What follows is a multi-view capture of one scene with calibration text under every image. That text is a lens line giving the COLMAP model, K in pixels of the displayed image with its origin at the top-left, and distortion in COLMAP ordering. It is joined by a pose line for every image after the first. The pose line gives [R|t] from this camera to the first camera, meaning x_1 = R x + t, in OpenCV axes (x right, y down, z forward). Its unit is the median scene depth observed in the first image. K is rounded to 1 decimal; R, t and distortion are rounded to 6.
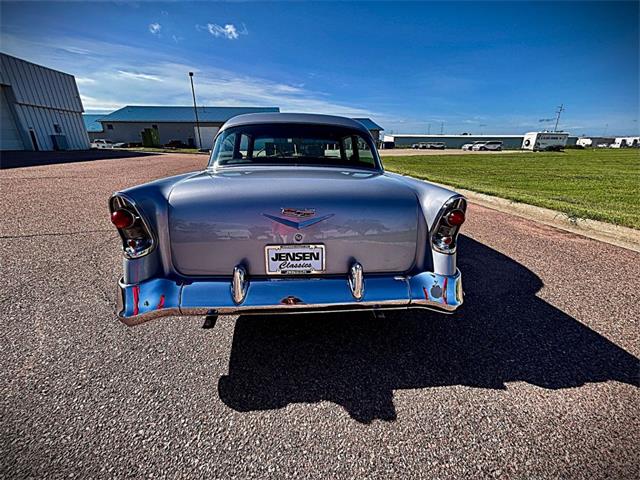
lens RADIAL K [[261.0, 0, 318.0], [0, 261.0, 242.2], [0, 0, 1]] dist [0.000040, -0.000685]
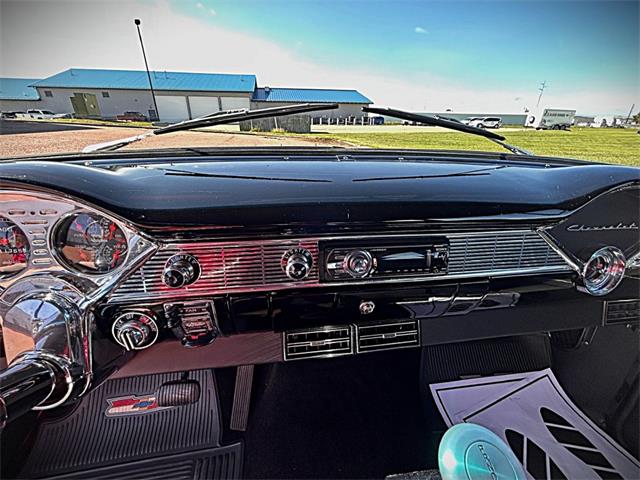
lens RADIAL K [[248.2, 0, 317.3], [0, 248.2, 238.7], [0, 0, 1]] dist [-0.003493, 0.000681]
pose [[0.997533, -0.019182, 0.067521, -0.011625], [0.013337, 0.996207, 0.085981, -0.044659], [-0.068914, -0.084869, 0.994006, 0.135704]]
